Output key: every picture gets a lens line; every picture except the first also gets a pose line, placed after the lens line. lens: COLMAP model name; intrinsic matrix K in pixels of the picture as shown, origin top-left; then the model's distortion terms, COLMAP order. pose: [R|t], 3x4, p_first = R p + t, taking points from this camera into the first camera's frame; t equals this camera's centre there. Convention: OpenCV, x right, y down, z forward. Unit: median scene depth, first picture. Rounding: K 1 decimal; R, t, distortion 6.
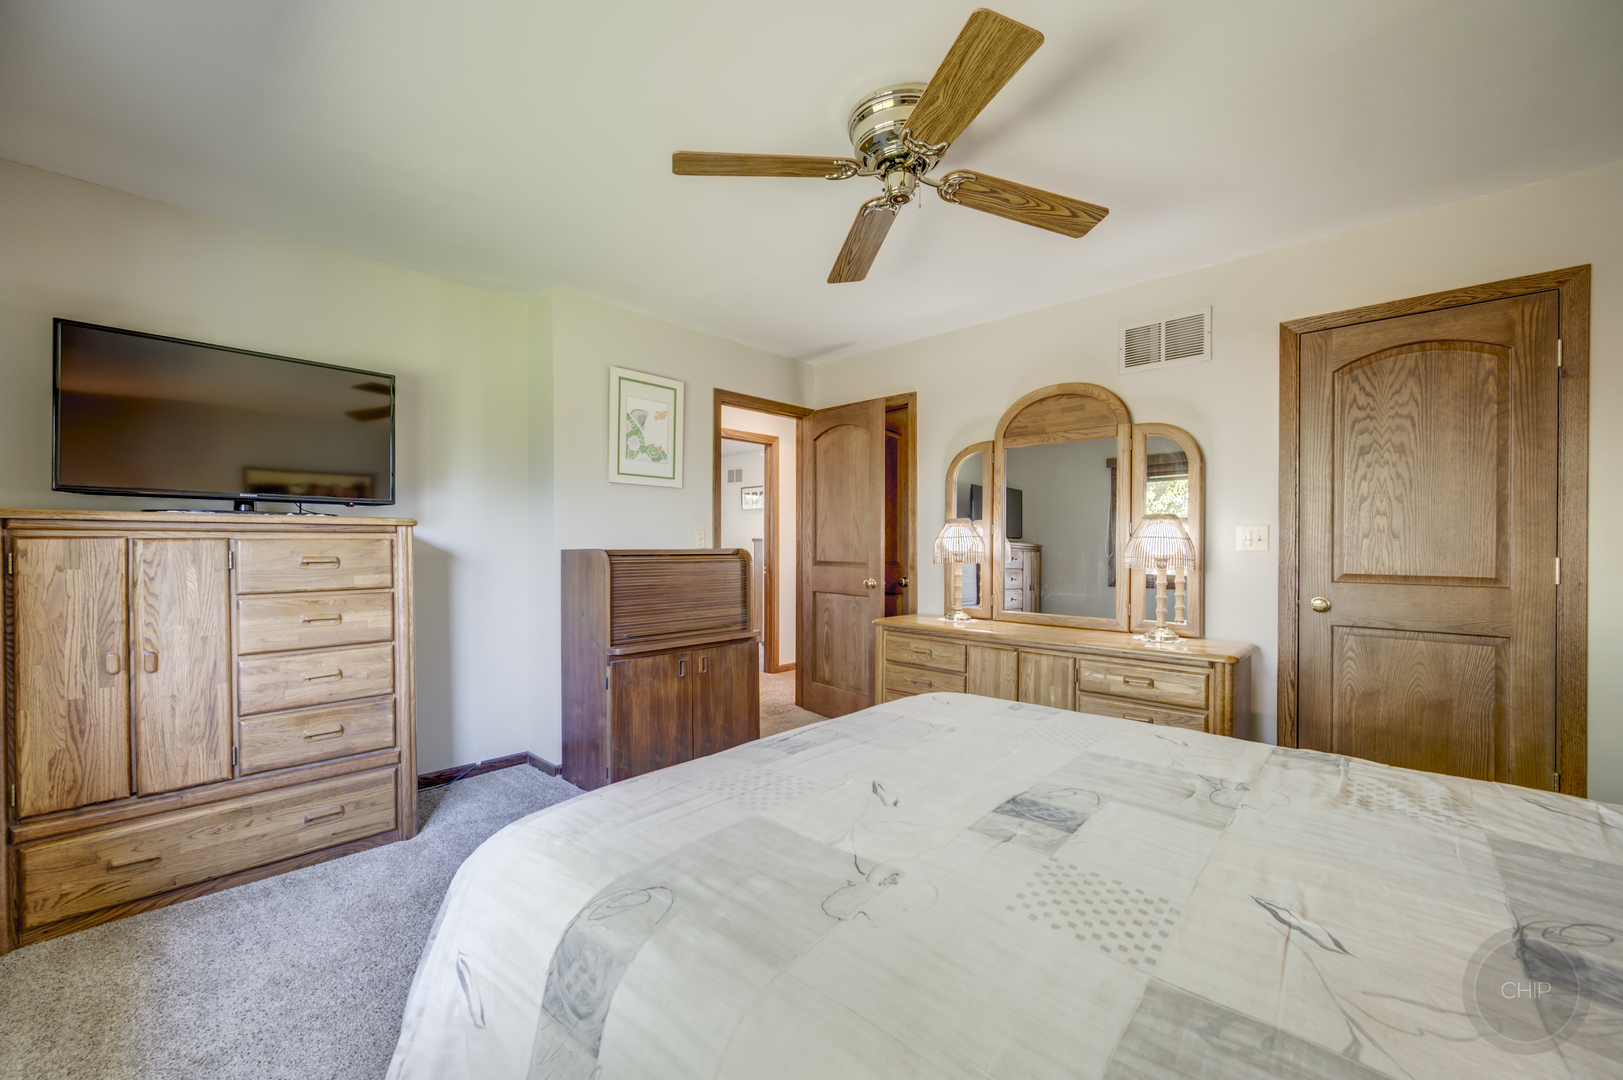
lens RADIAL K [[643.0, 0, 811.8], [0, 643.0, 532.7], [0, 0, 1]] dist [0.000386, 0.000217]
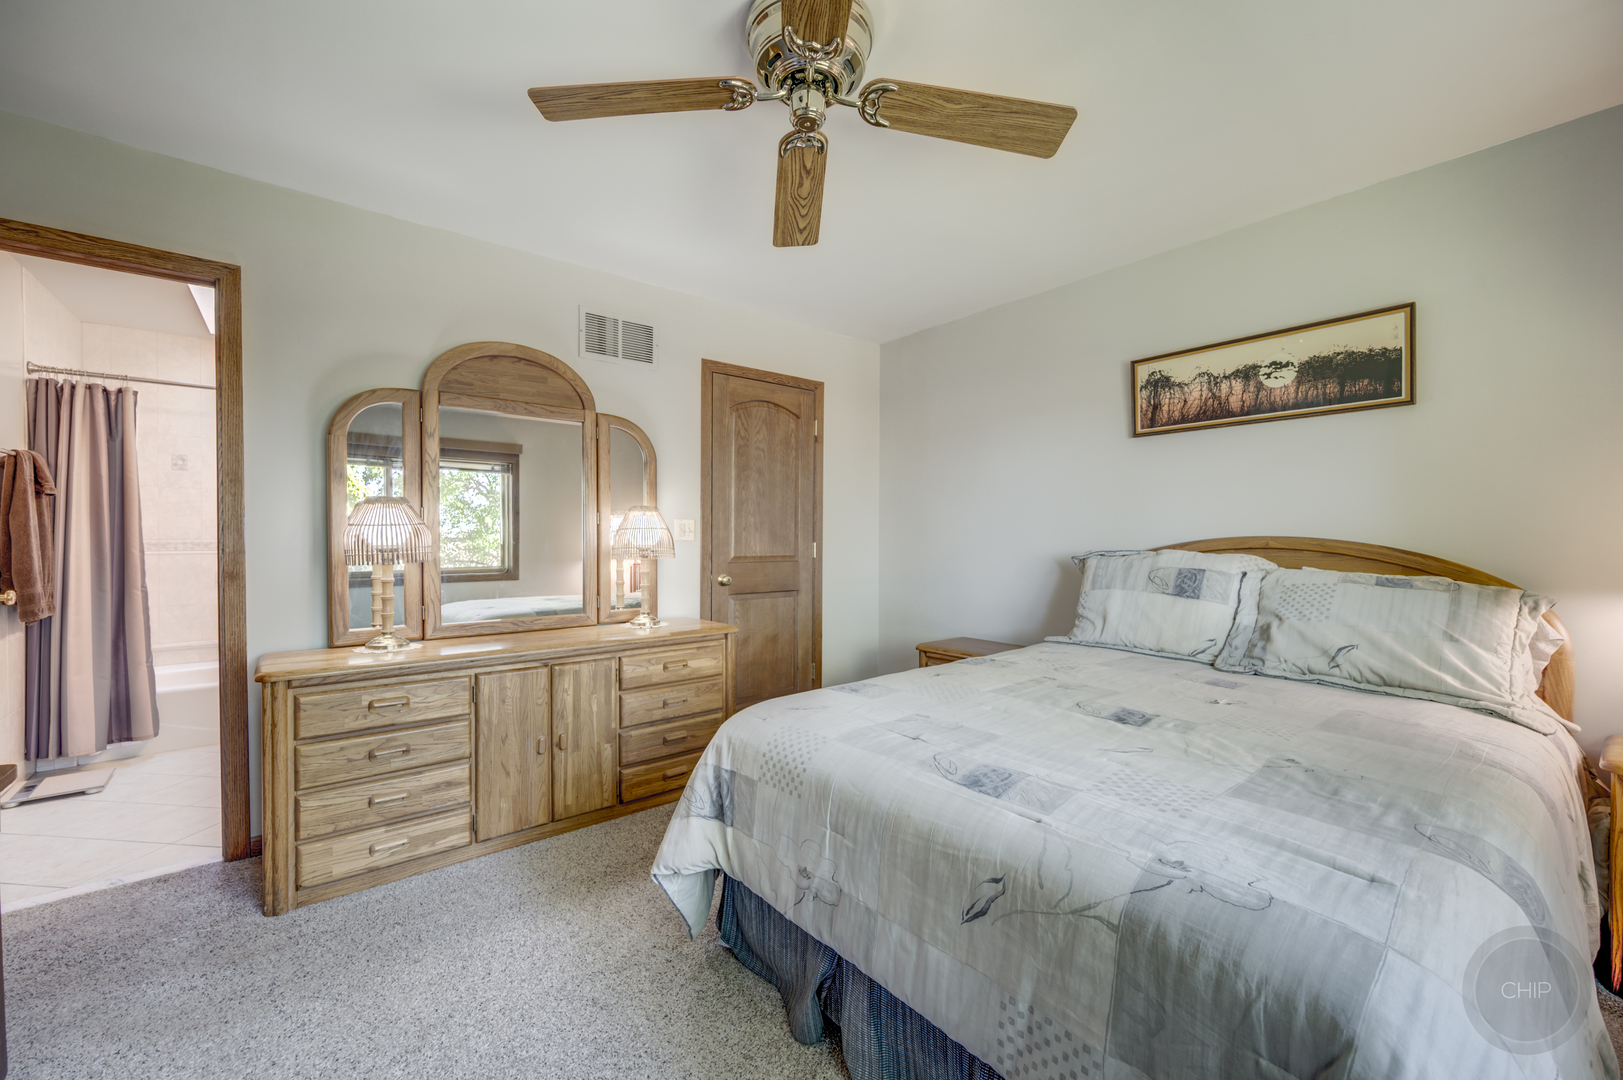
lens RADIAL K [[643.0, 0, 811.8], [0, 643.0, 532.7], [0, 0, 1]] dist [0.000386, 0.000217]
pose [[0.134446, 0.002310, 0.990918, -0.453933], [-0.018302, 0.999832, 0.000152, 0.009101], [-0.990752, -0.018156, 0.134465, 0.571434]]
